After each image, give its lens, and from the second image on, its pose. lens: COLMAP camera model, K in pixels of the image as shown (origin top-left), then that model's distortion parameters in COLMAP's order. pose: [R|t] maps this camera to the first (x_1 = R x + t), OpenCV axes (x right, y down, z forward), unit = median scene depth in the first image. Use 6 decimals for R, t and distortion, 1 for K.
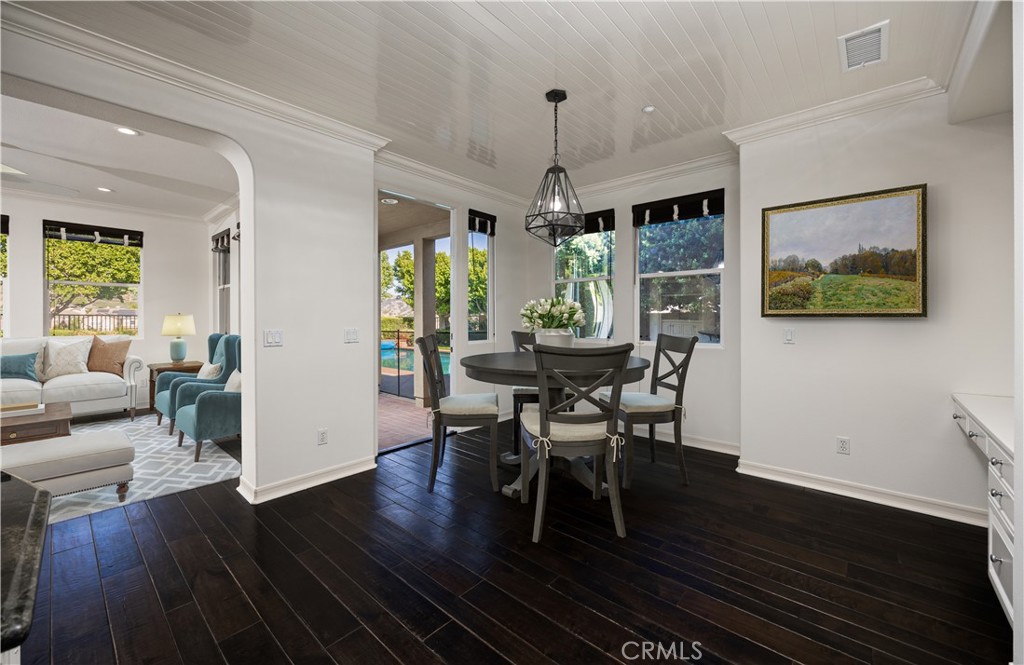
lens RADIAL K [[400.9, 0, 514.8], [0, 400.9, 331.4], [0, 0, 1]] dist [0.012025, 0.000116]
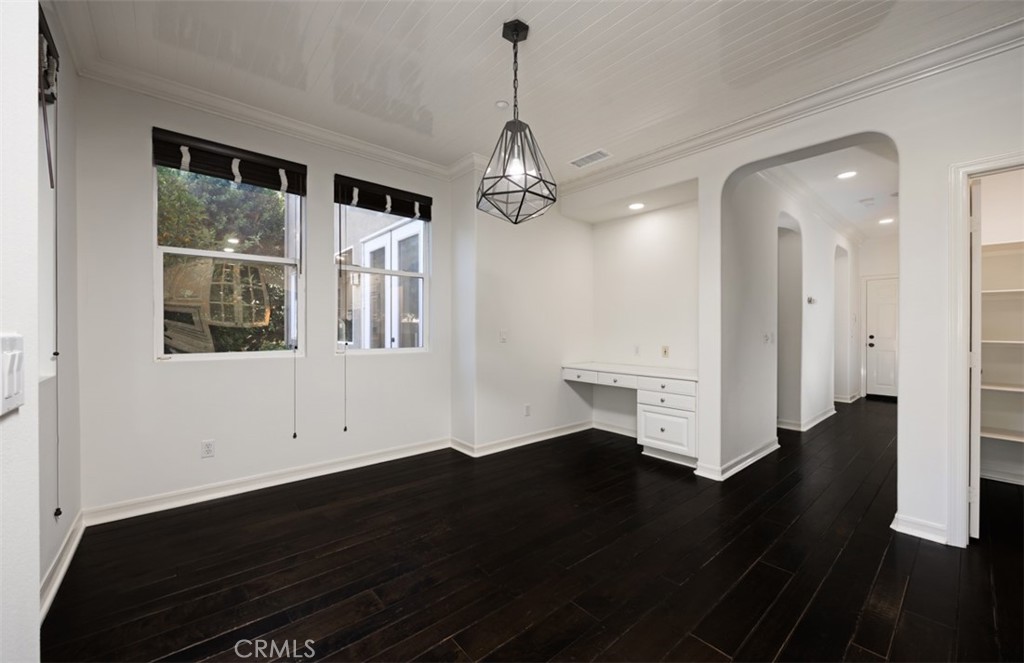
lens RADIAL K [[400.9, 0, 514.8], [0, 400.9, 330.4], [0, 0, 1]] dist [0.012025, 0.000116]
pose [[0.136489, -0.001358, 0.990641, -0.478922], [0.030536, 0.999530, -0.002837, -0.001527], [-0.990171, 0.030638, 0.136466, 0.638600]]
